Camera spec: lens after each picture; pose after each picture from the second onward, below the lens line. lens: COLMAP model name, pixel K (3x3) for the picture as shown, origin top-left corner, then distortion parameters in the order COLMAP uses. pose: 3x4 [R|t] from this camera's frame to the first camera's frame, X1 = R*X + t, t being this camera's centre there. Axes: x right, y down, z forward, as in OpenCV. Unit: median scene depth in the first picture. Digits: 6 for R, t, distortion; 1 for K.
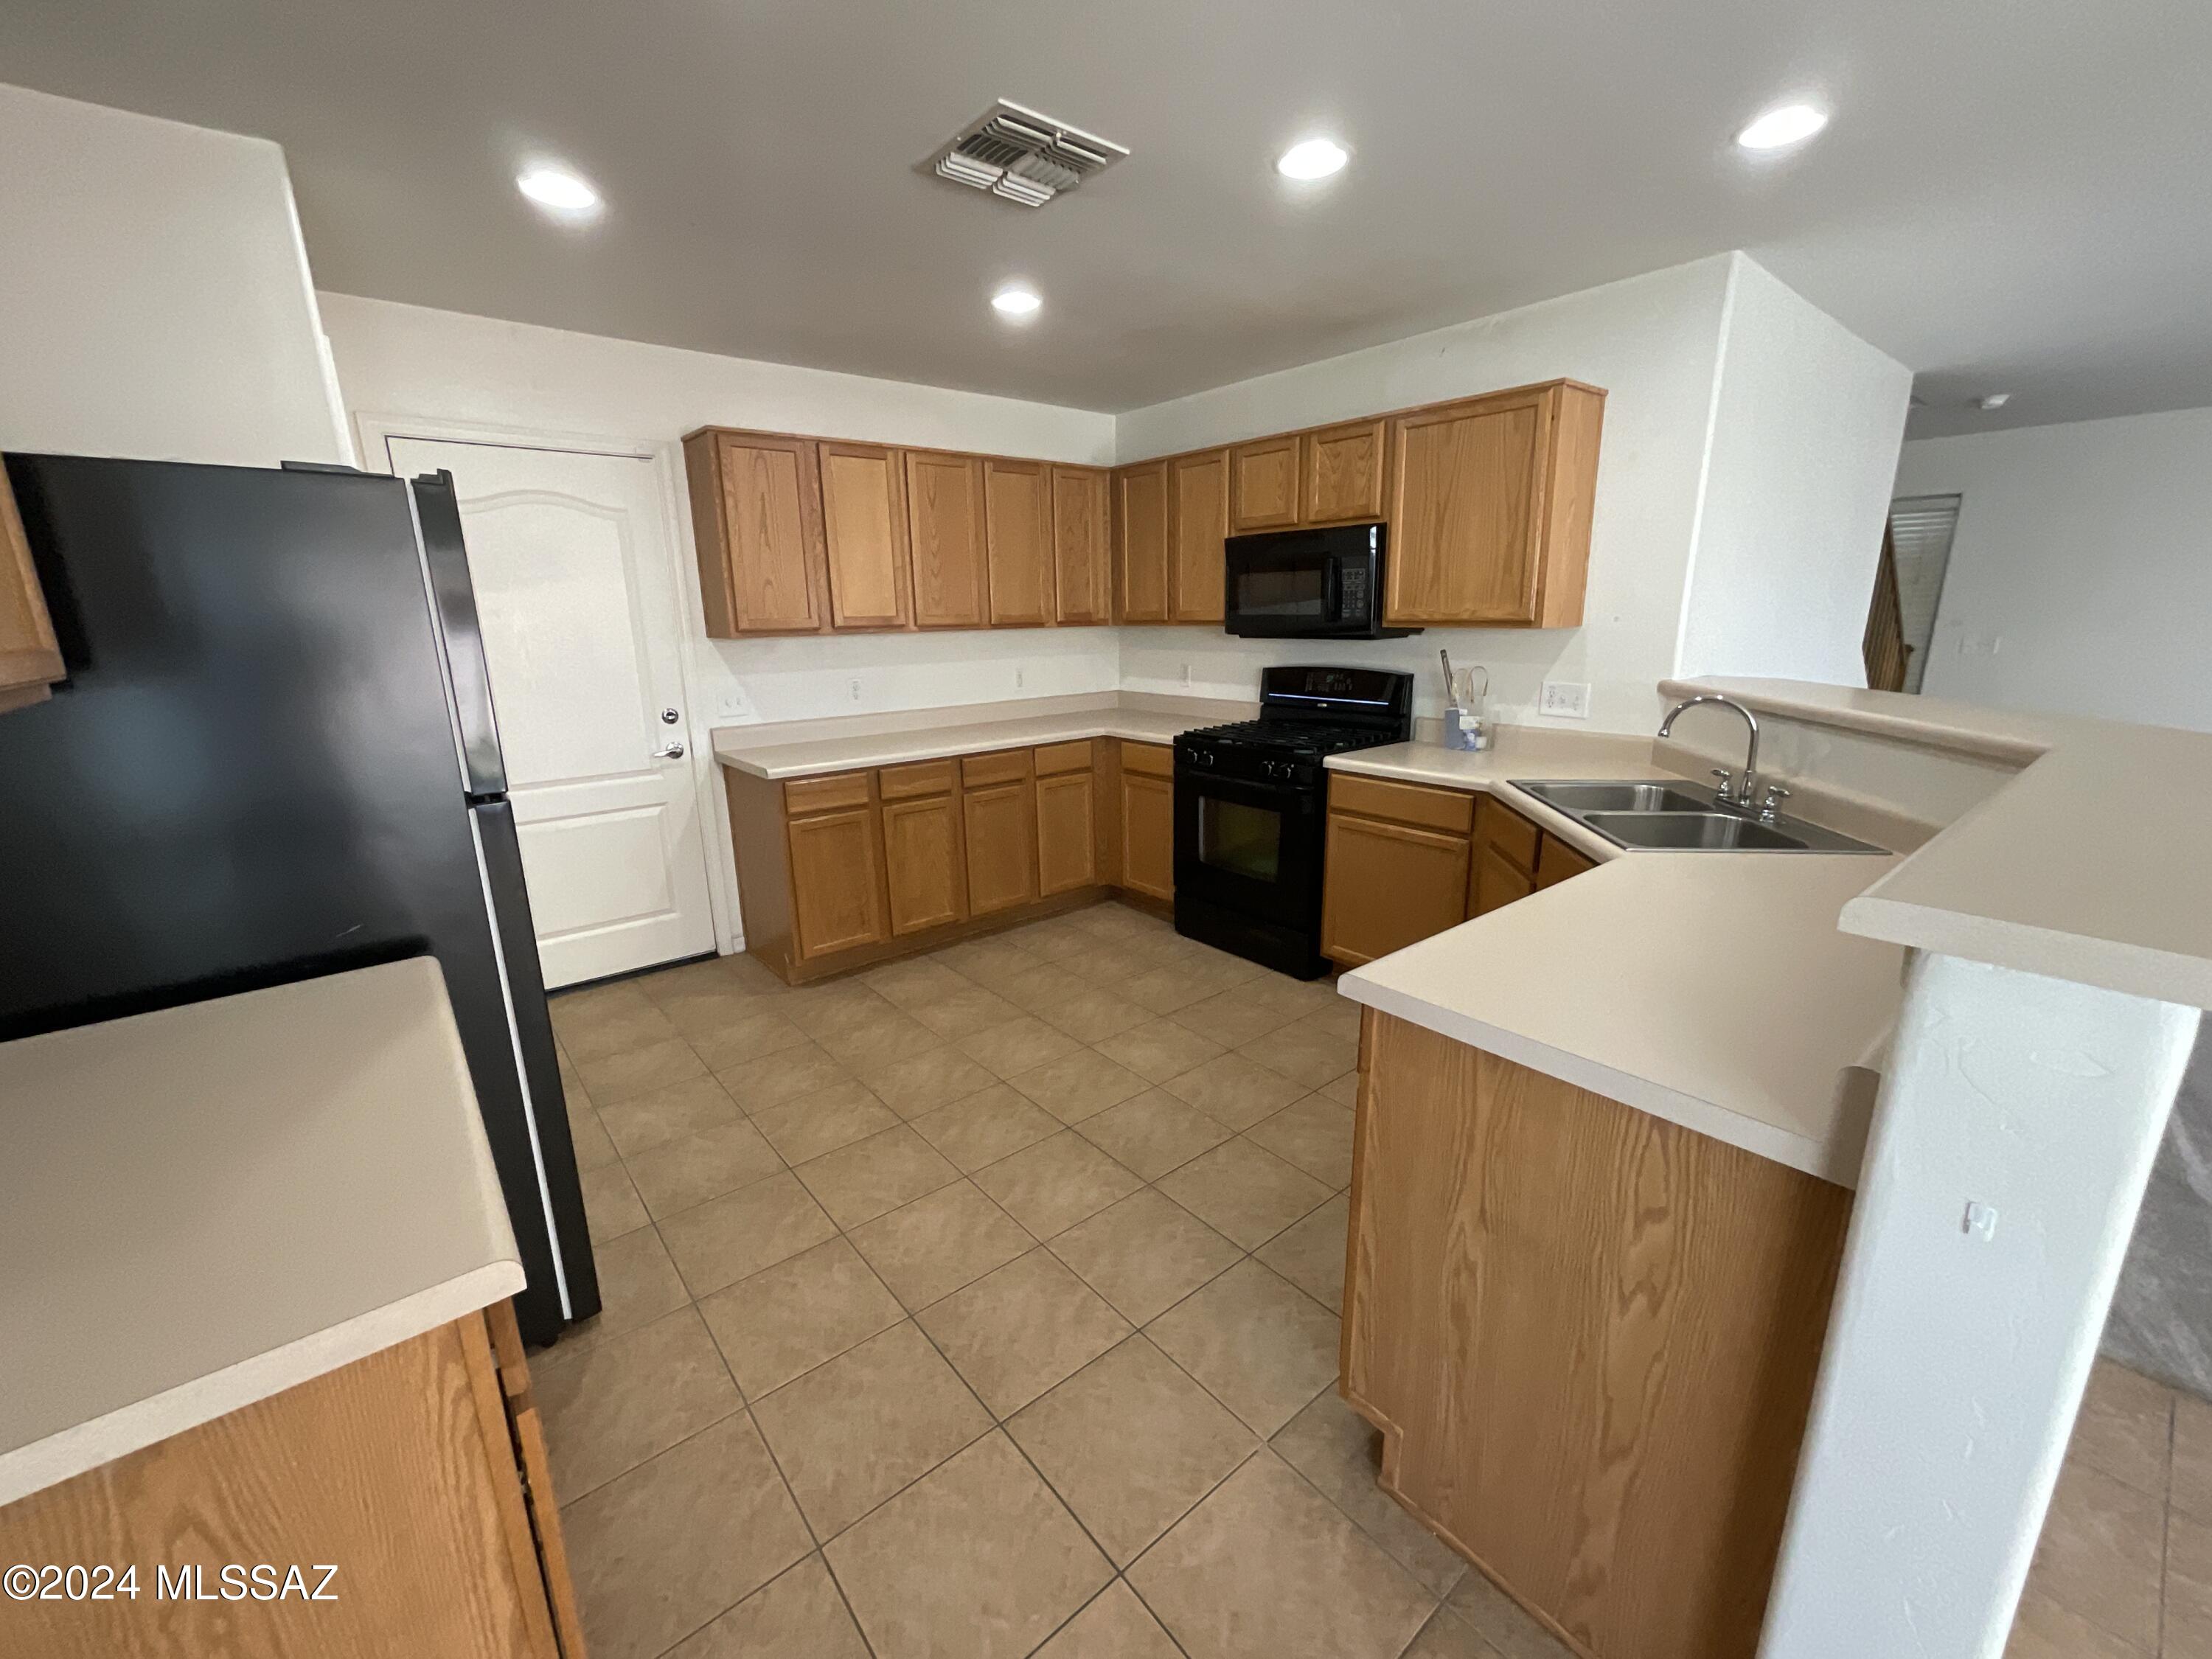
lens RADIAL K [[896.3, 0, 1112.2], [0, 896.3, 833.0], [0, 0, 1]] dist [-0.001764, 0.000686]
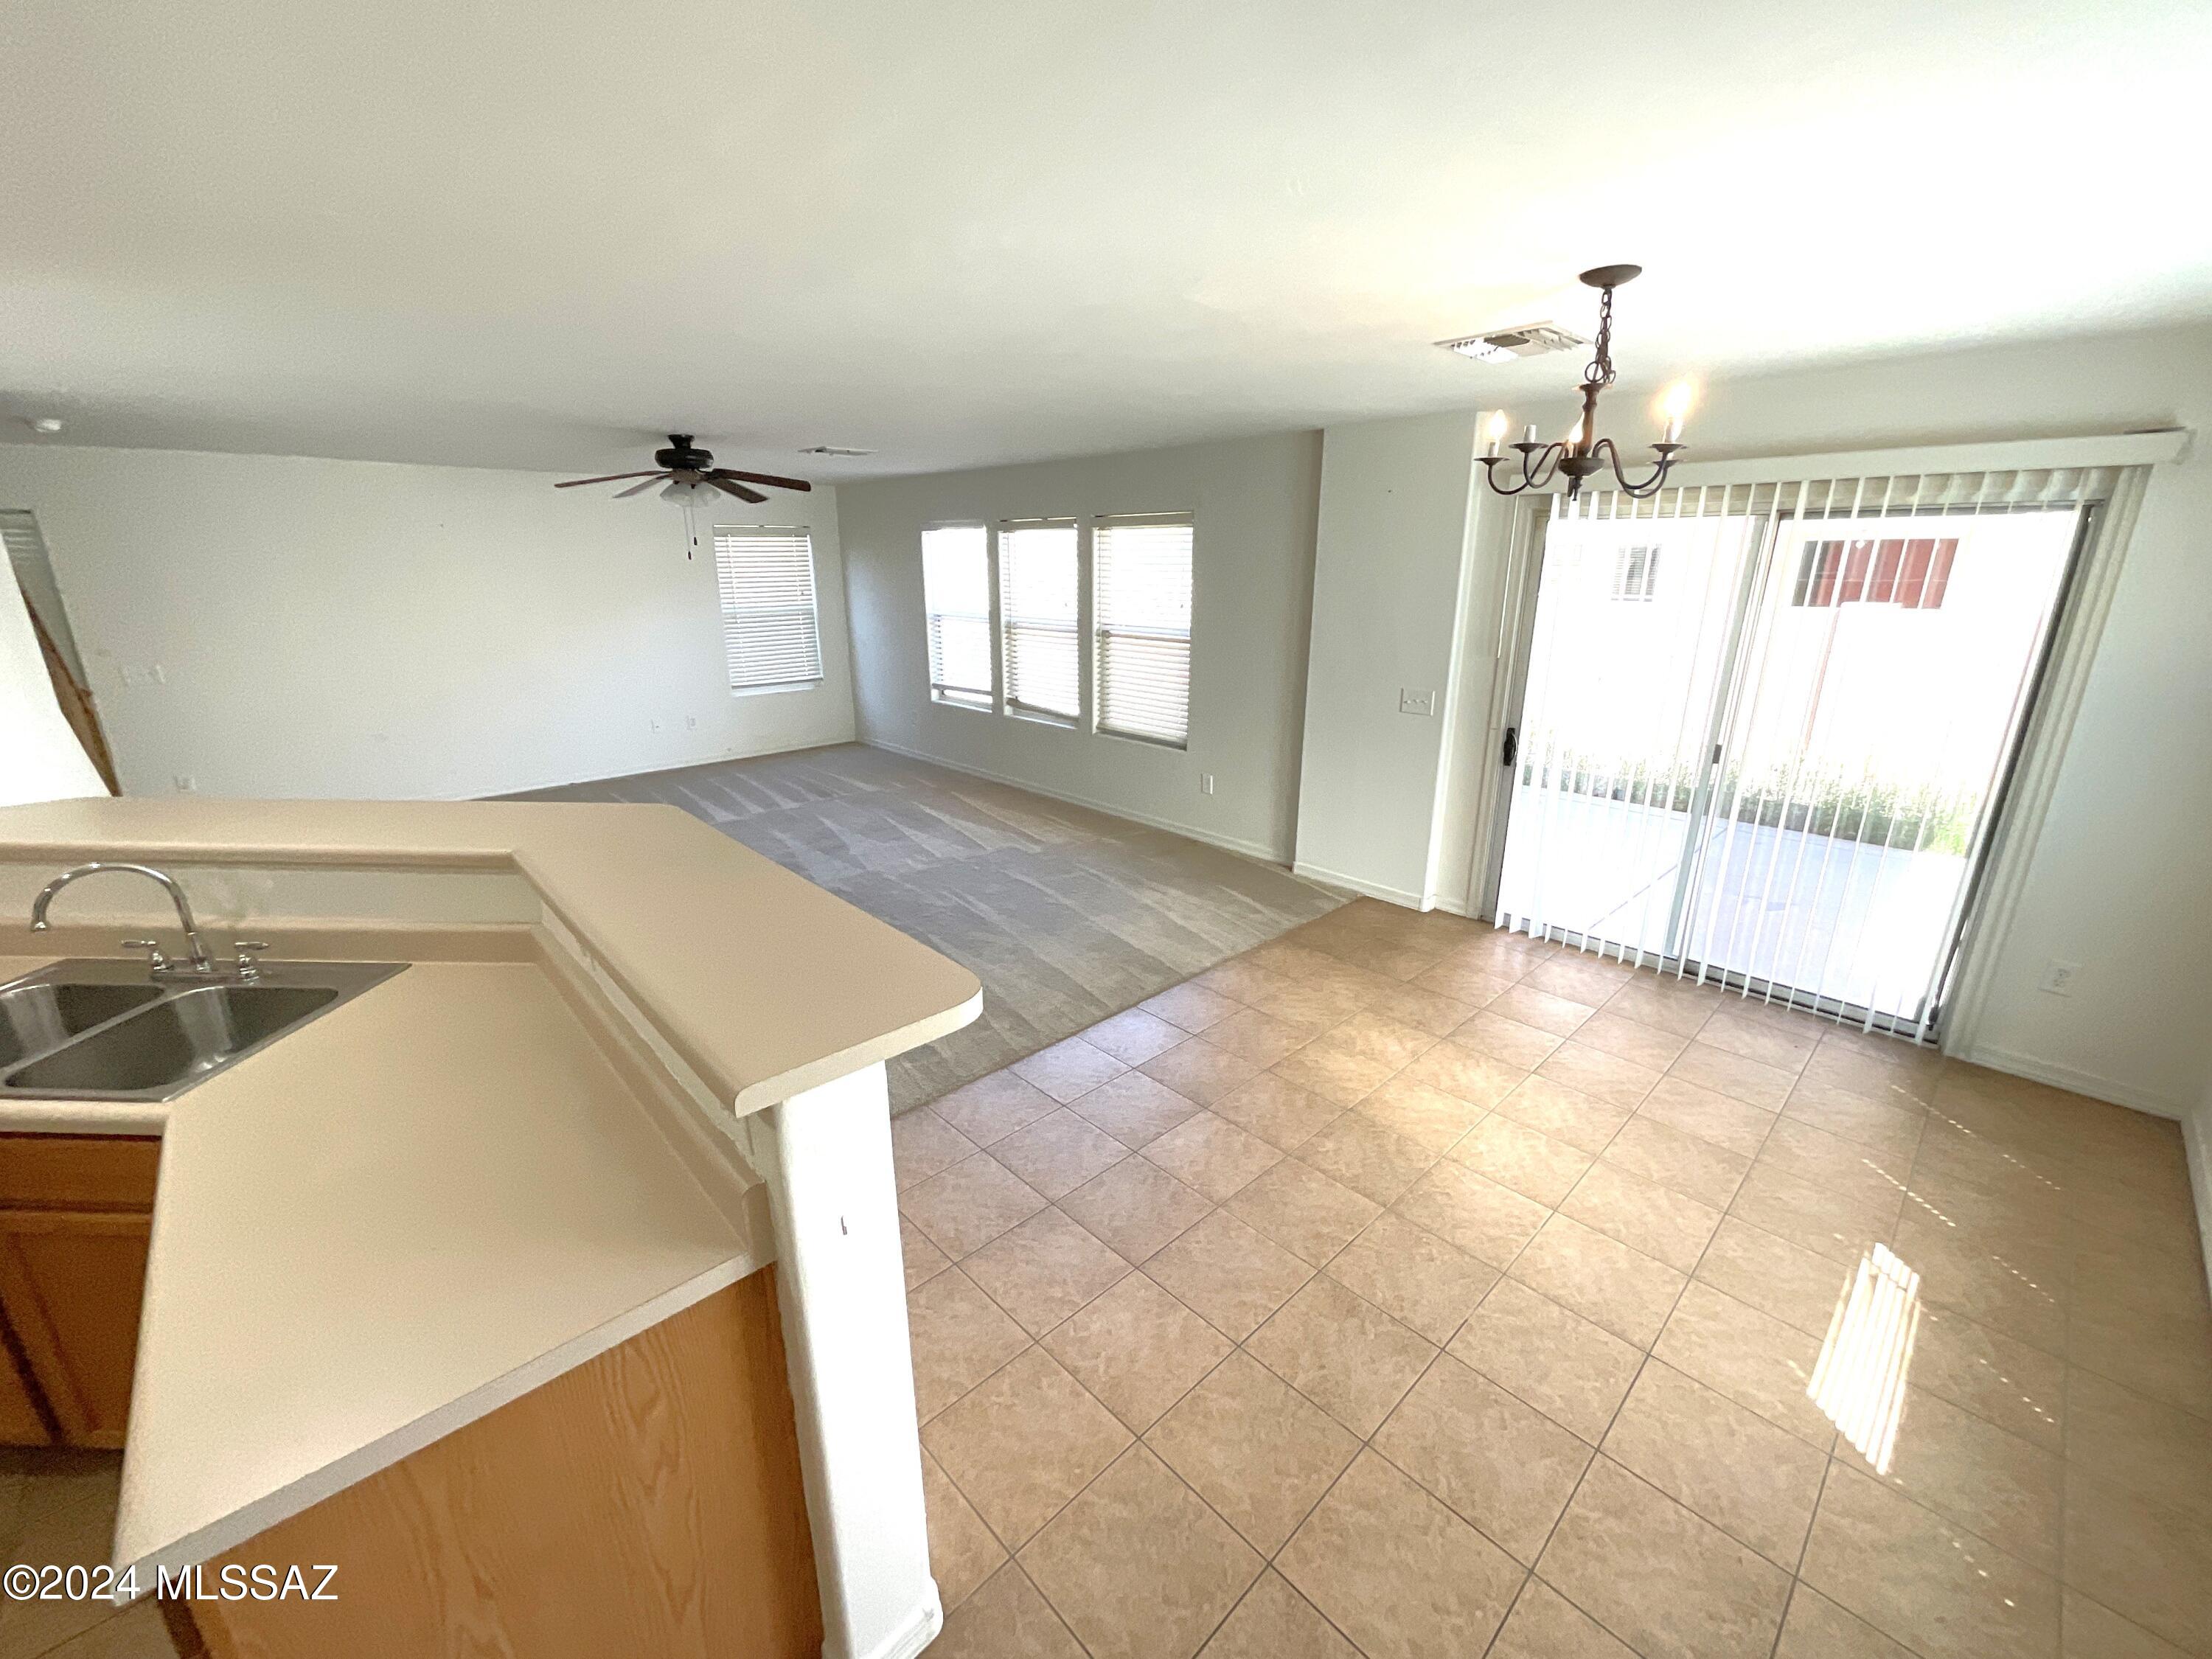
lens RADIAL K [[896.3, 0, 1093.0], [0, 896.3, 828.0], [0, 0, 1]] dist [-0.001764, 0.000686]
pose [[-0.062734, -0.272432, 0.960128, -0.129541], [0.245861, 0.928156, 0.279425, -0.180502], [-0.967273, 0.253587, 0.008753, 0.128466]]
